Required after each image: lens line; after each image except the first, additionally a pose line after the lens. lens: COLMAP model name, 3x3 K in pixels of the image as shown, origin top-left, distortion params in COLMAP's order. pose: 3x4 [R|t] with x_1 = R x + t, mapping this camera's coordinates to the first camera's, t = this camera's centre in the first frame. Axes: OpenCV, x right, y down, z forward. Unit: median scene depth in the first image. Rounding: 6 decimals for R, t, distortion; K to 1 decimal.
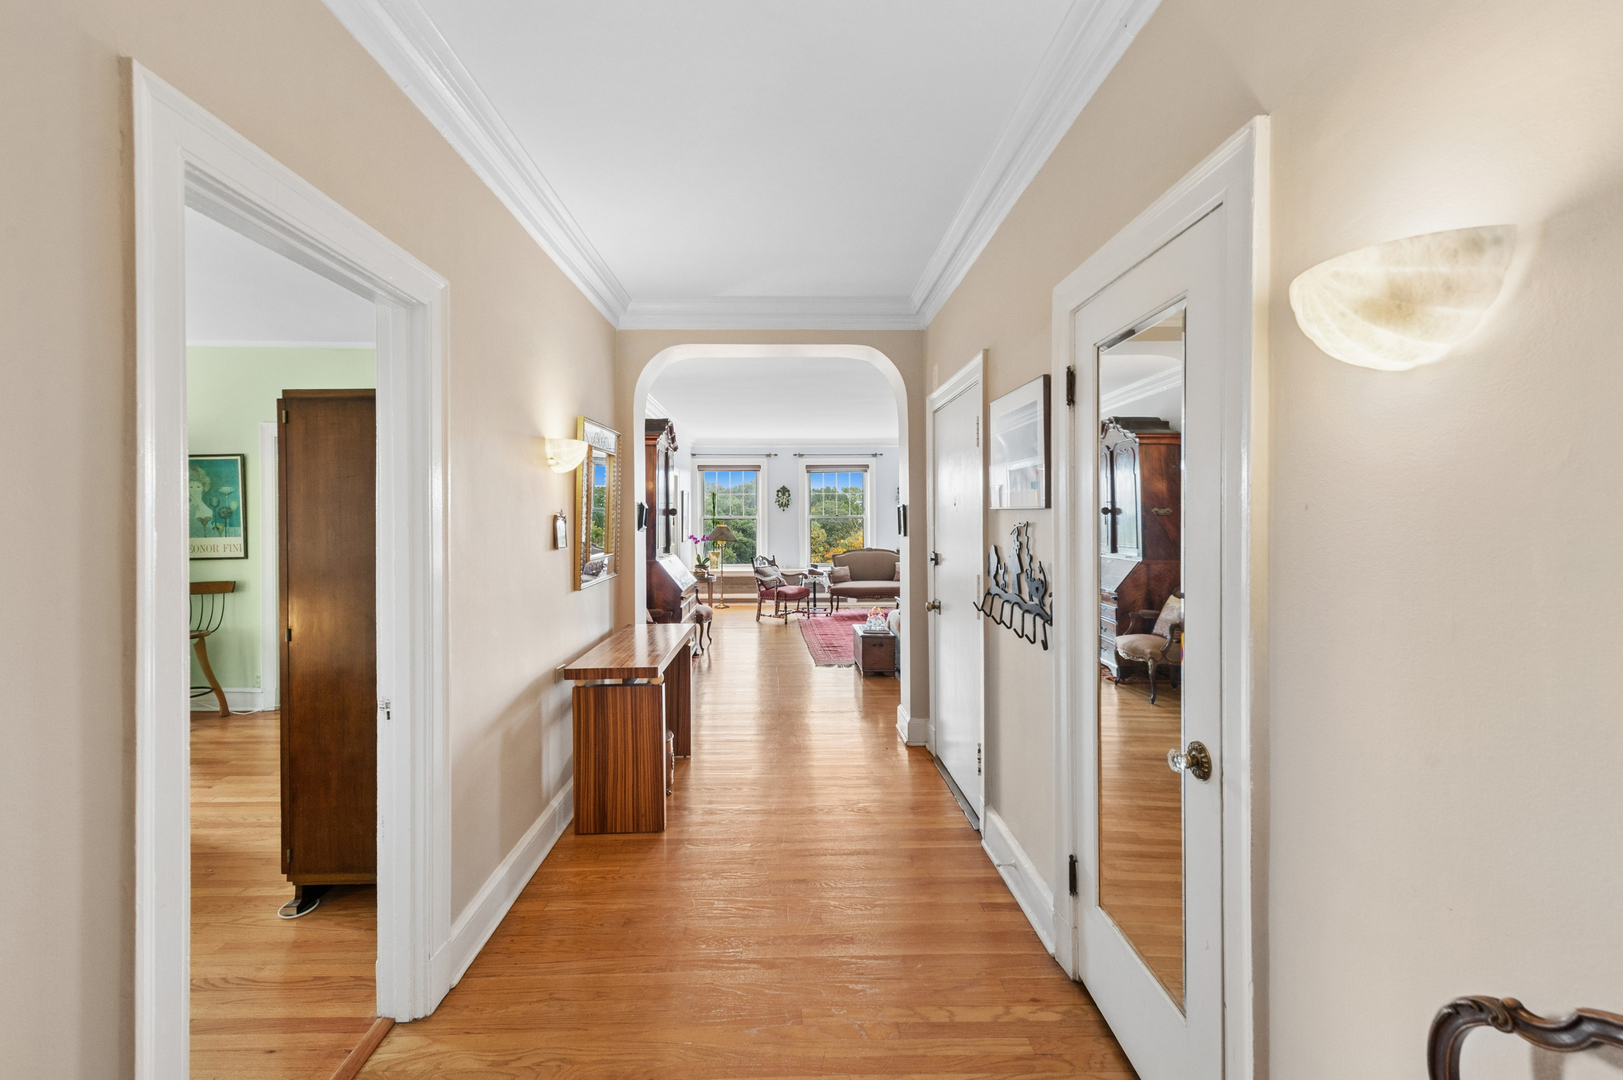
lens RADIAL K [[651.5, 0, 798.7], [0, 651.5, 515.4], [0, 0, 1]] dist [0.006373, -0.001787]
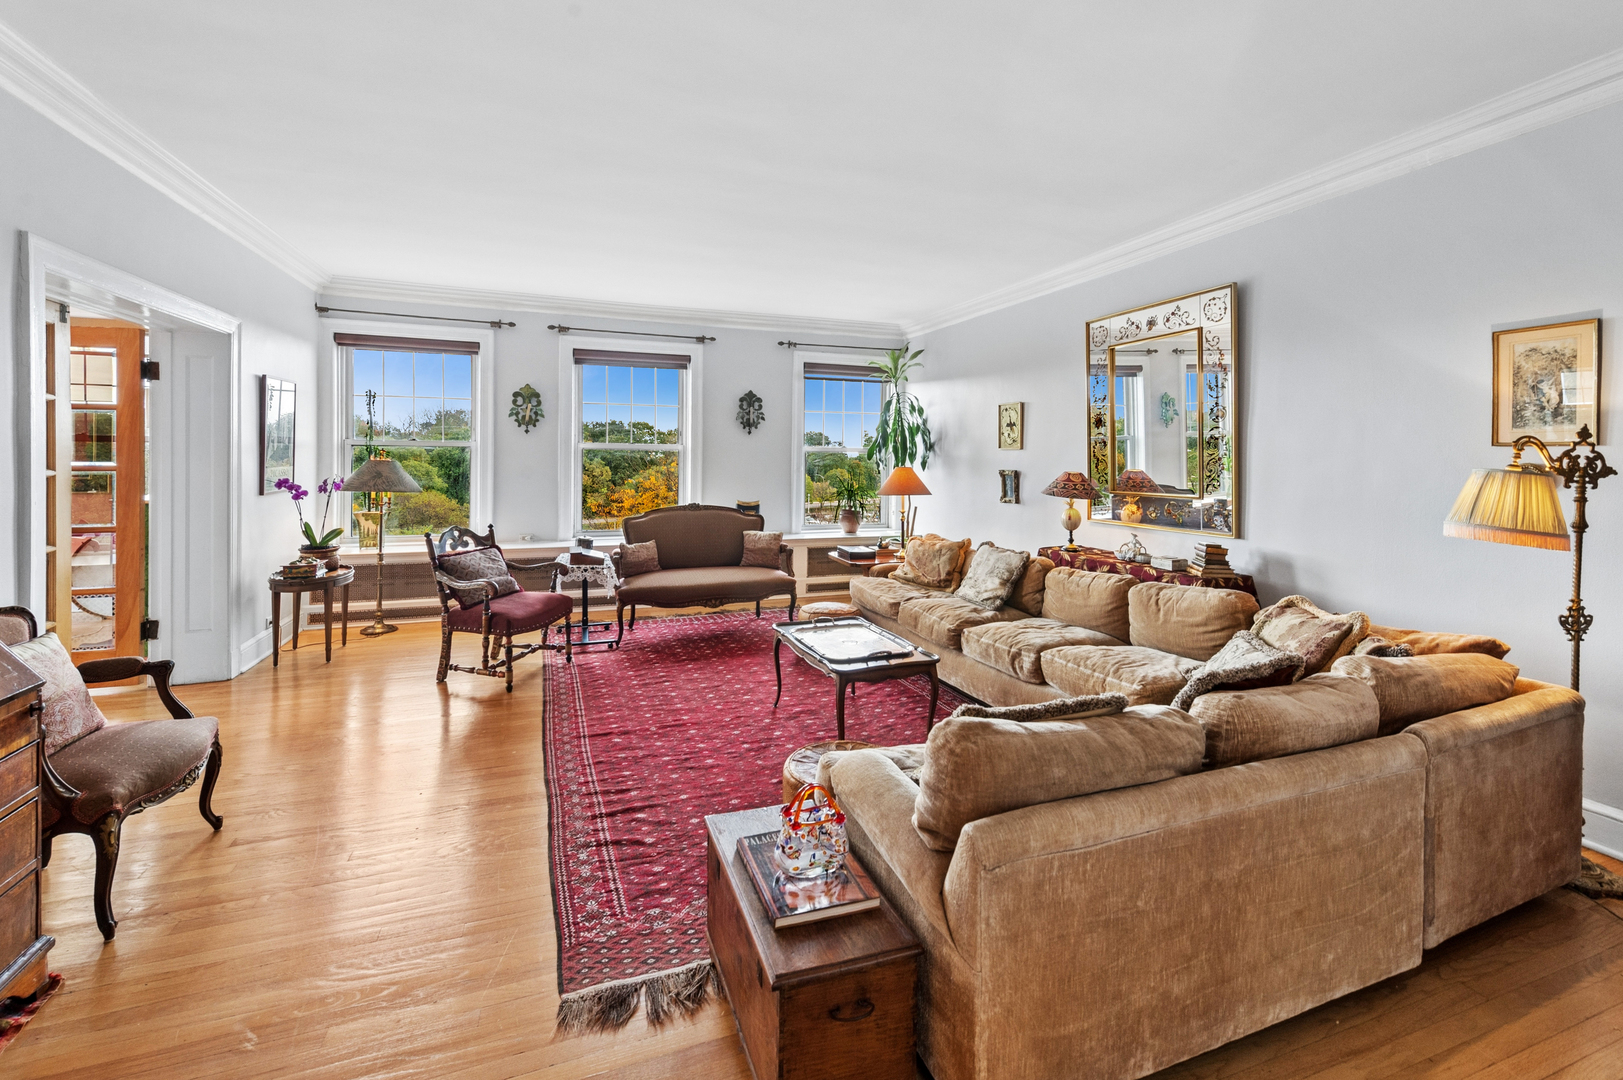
lens RADIAL K [[651.5, 0, 811.4], [0, 651.5, 459.4], [0, 0, 1]] dist [0.006373, -0.001787]
pose [[0.941973, 0.012923, 0.335440, 0.018794], [-0.015620, 0.999864, 0.005341, 0.009265], [-0.335325, -0.010271, 0.942046, 0.469194]]
